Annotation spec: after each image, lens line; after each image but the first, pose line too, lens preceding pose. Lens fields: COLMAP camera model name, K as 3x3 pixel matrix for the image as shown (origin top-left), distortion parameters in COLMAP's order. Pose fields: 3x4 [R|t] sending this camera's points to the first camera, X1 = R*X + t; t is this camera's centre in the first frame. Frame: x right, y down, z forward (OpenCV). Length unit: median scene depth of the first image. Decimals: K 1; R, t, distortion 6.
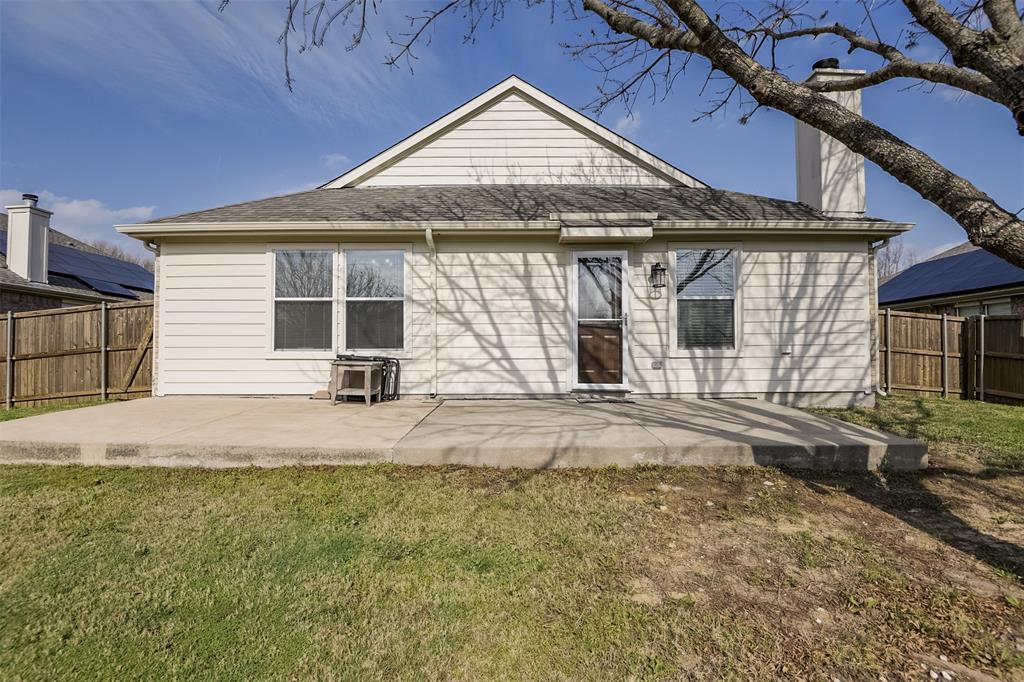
lens RADIAL K [[503.3, 0, 512.0], [0, 503.3, 341.0], [0, 0, 1]] dist [-0.020169, -0.000377]
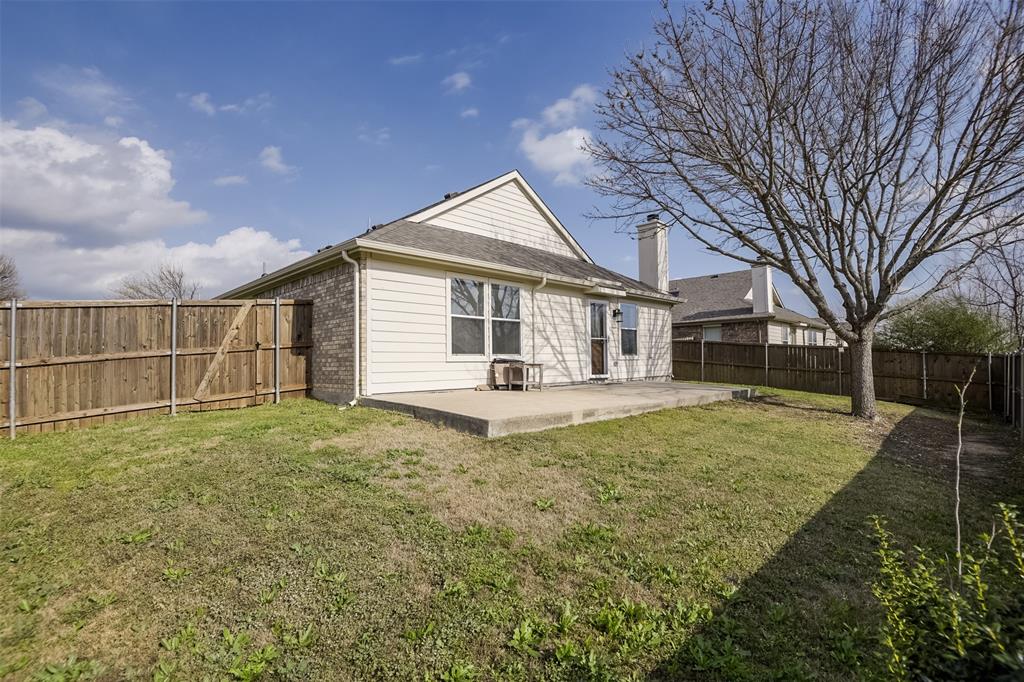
lens RADIAL K [[474.5, 0, 512.0], [0, 474.5, 341.0], [0, 0, 1]] dist [-0.002494, -0.000184]
pose [[0.710986, 0.025901, 0.702729, -1.210395], [-0.012612, 0.999630, -0.024084, 0.009987], [-0.703093, 0.008261, 0.711050, 0.022527]]
